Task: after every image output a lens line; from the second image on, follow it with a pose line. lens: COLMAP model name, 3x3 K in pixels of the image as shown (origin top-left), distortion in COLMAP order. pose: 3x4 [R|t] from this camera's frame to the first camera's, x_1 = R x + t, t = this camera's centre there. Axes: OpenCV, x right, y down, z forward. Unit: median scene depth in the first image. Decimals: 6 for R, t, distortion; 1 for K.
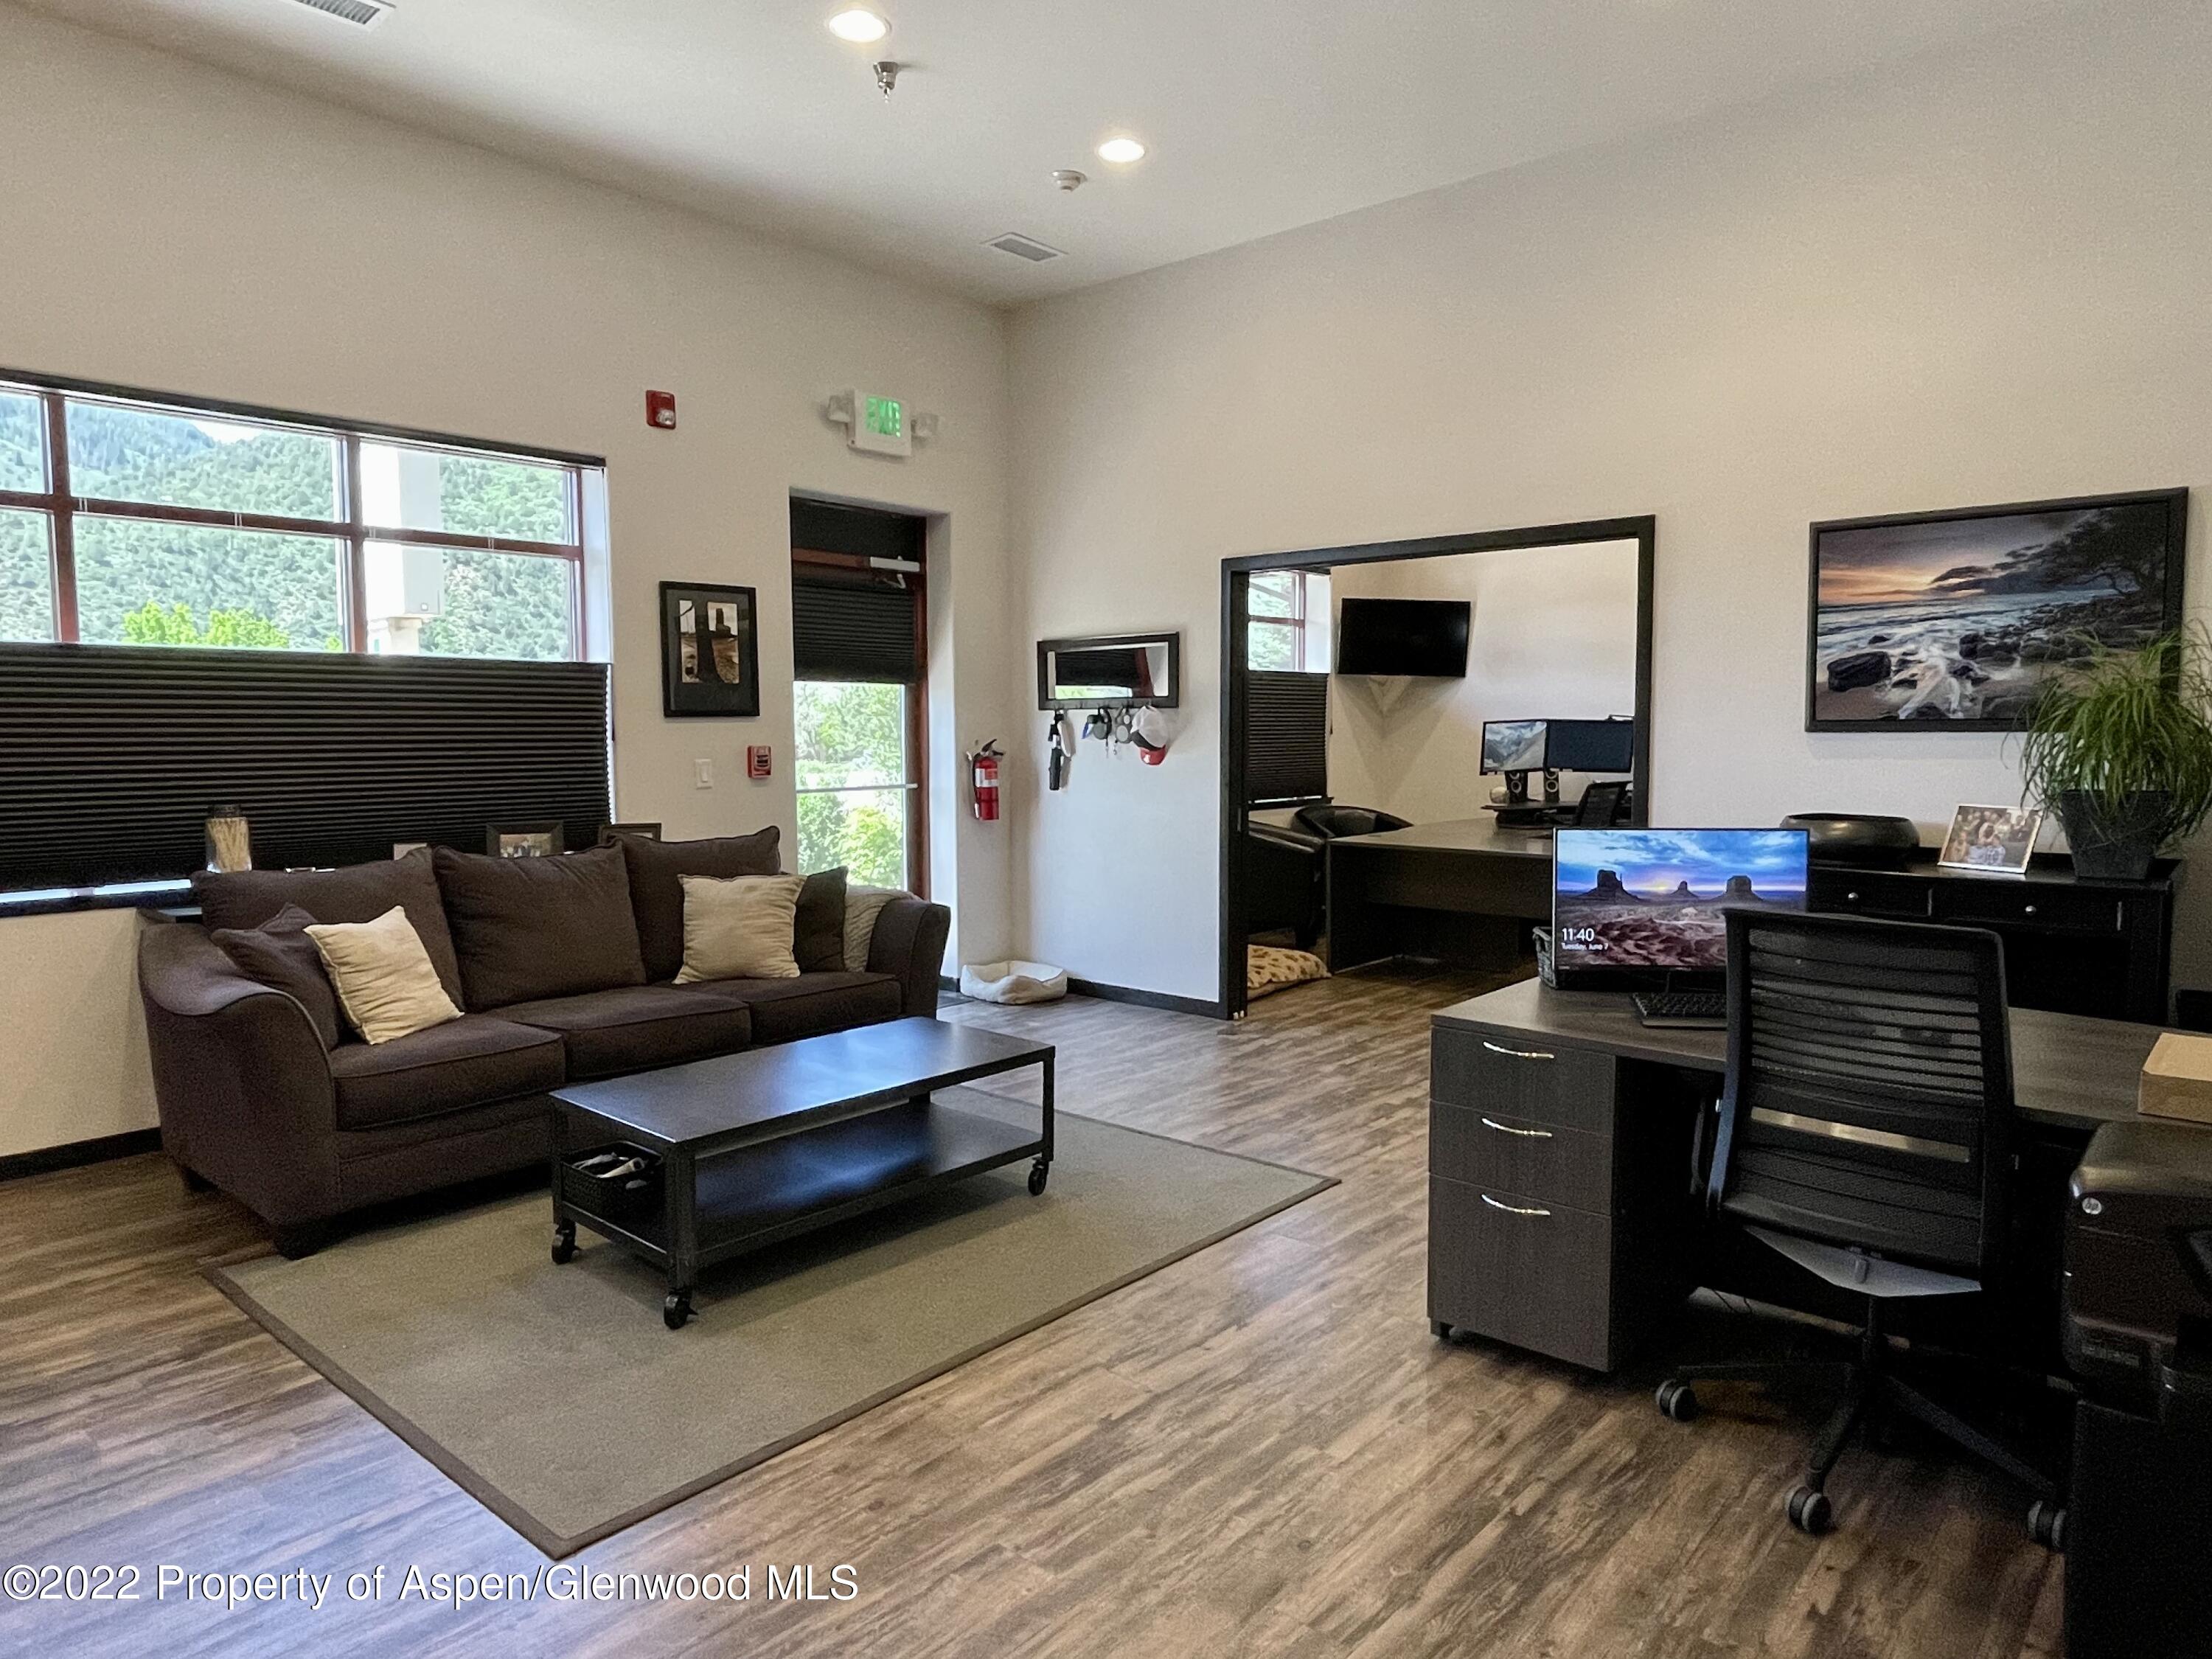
lens RADIAL K [[1367.8, 0, 1088.1], [0, 1367.8, 813.7], [0, 0, 1]] dist [0.009016, -0.020546]
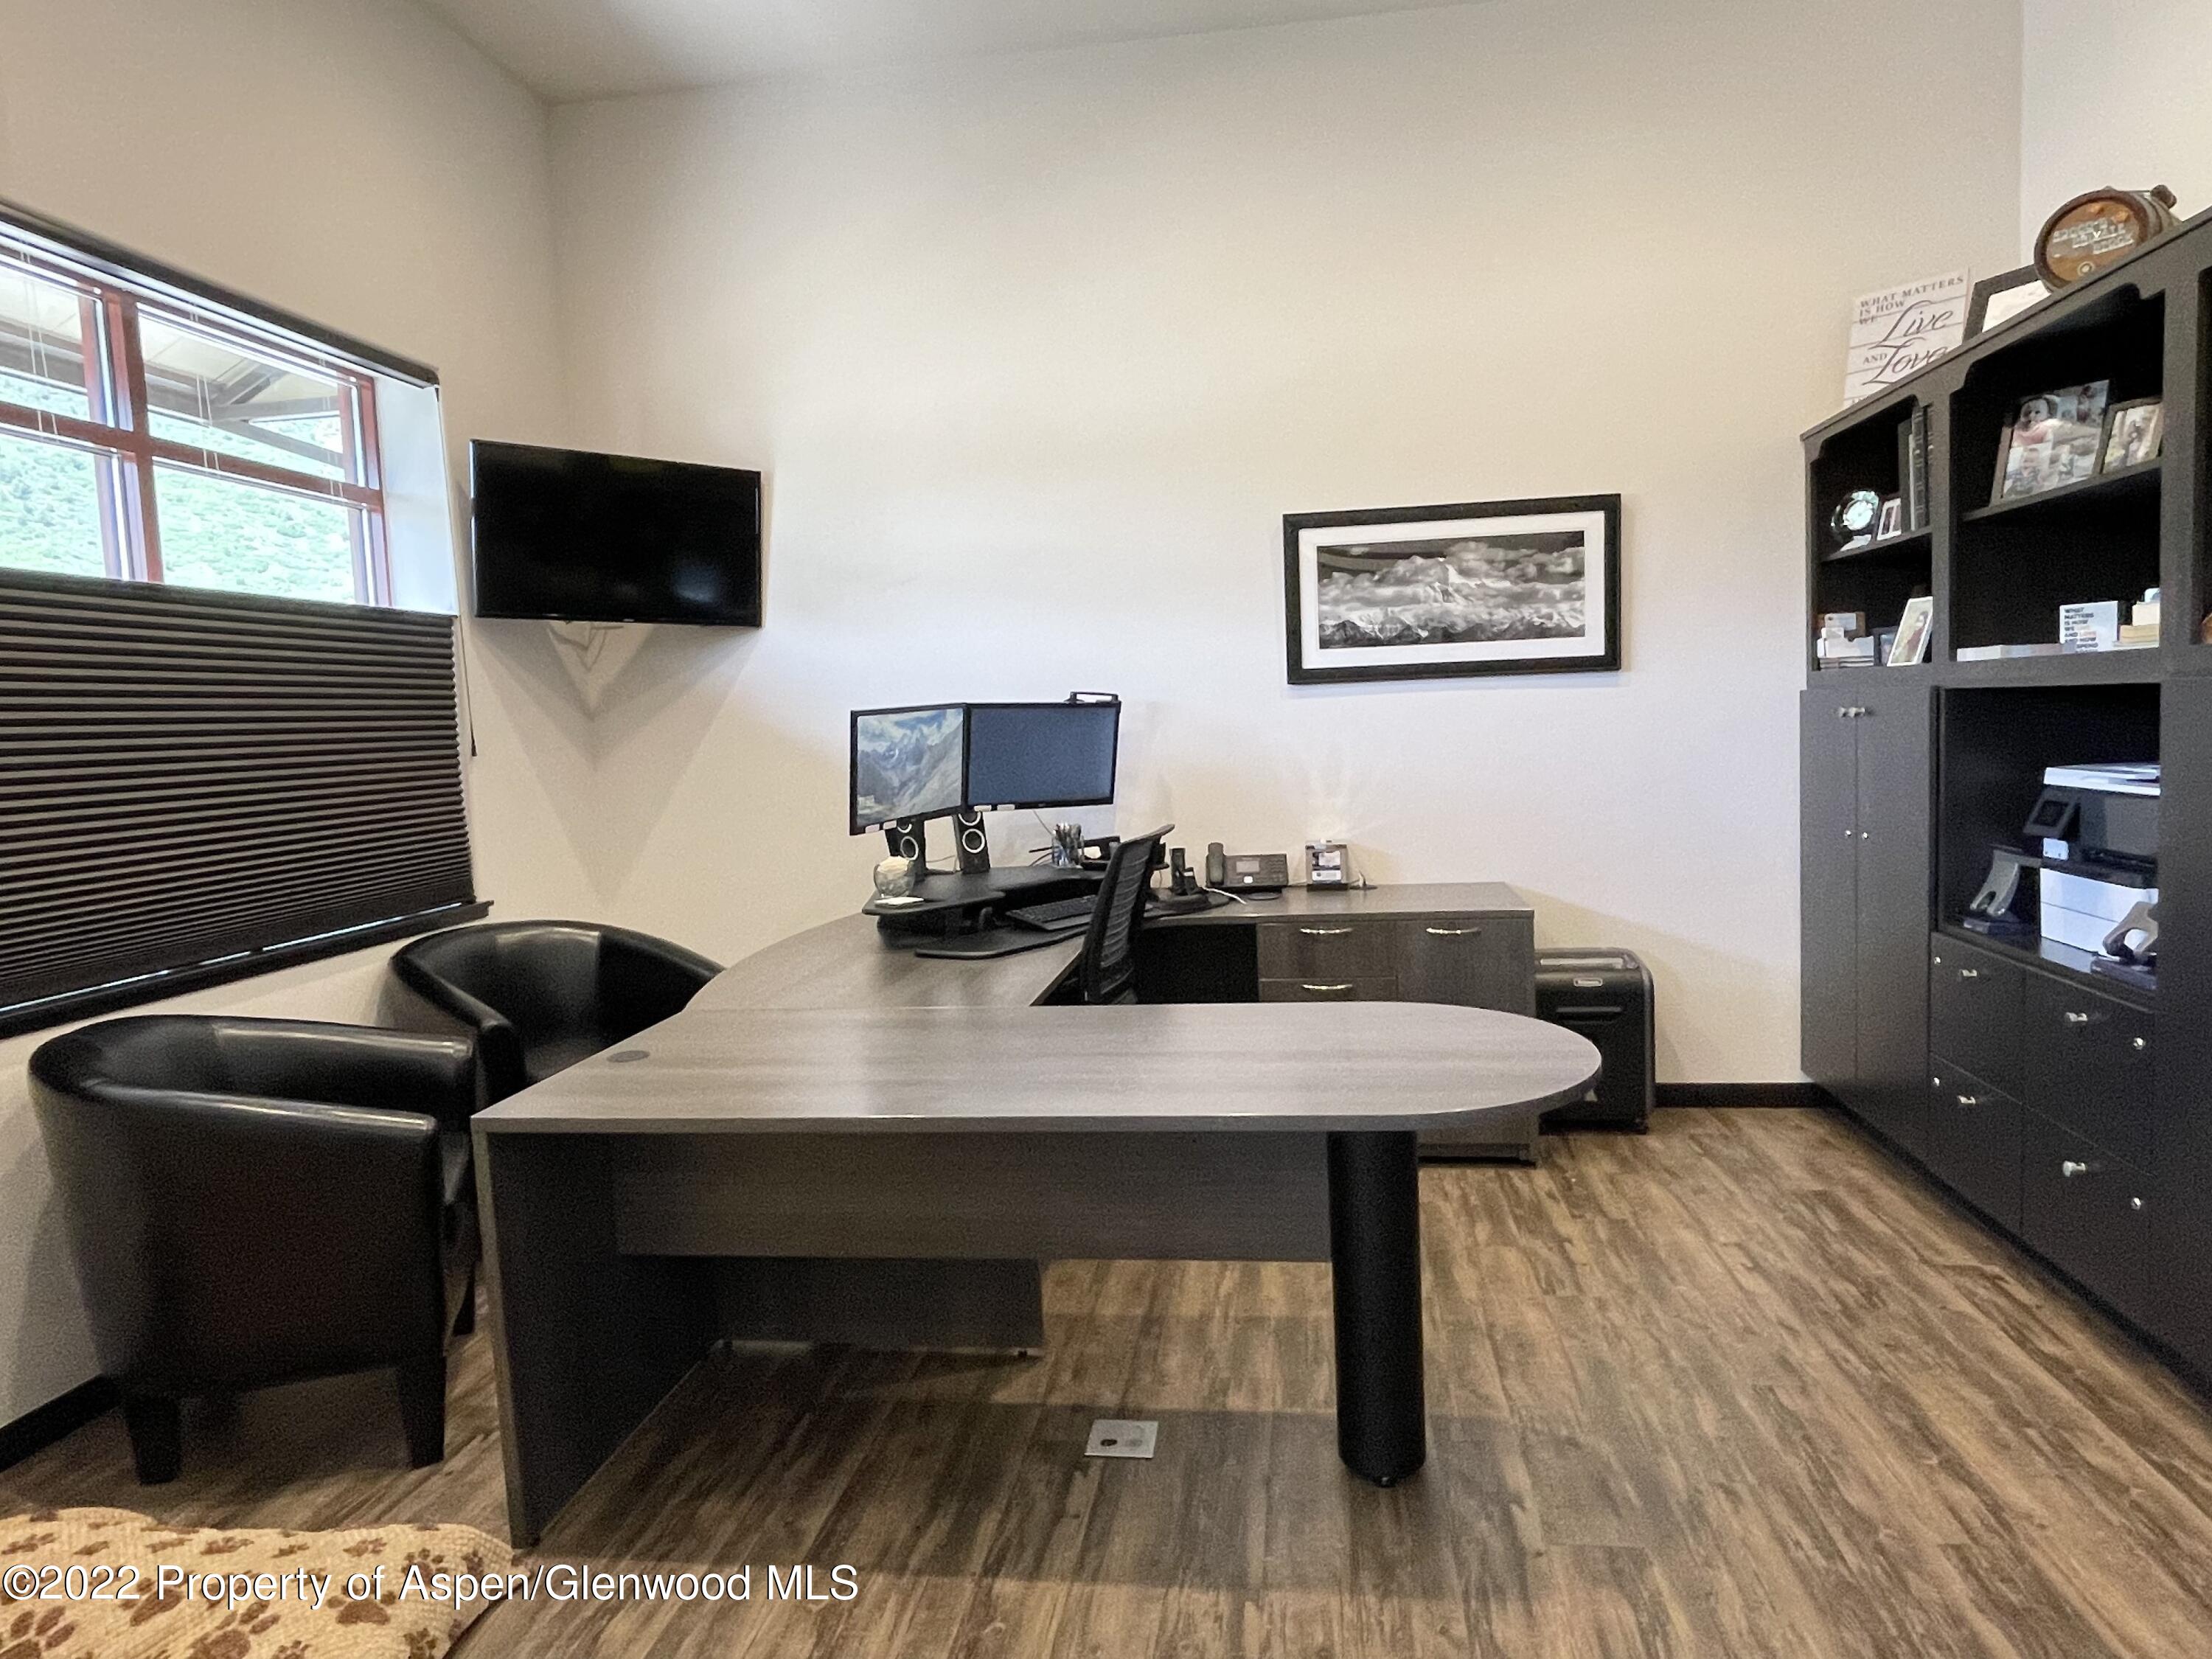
lens RADIAL K [[1367.8, 0, 1112.3], [0, 1367.8, 830.0], [0, 0, 1]] dist [0.009016, -0.020546]
pose [[0.824395, -0.078092, 0.560602, 0.193761], [0.077445, 0.996684, 0.024951, -0.058903], [-0.560692, 0.022846, 0.827709, 1.028696]]
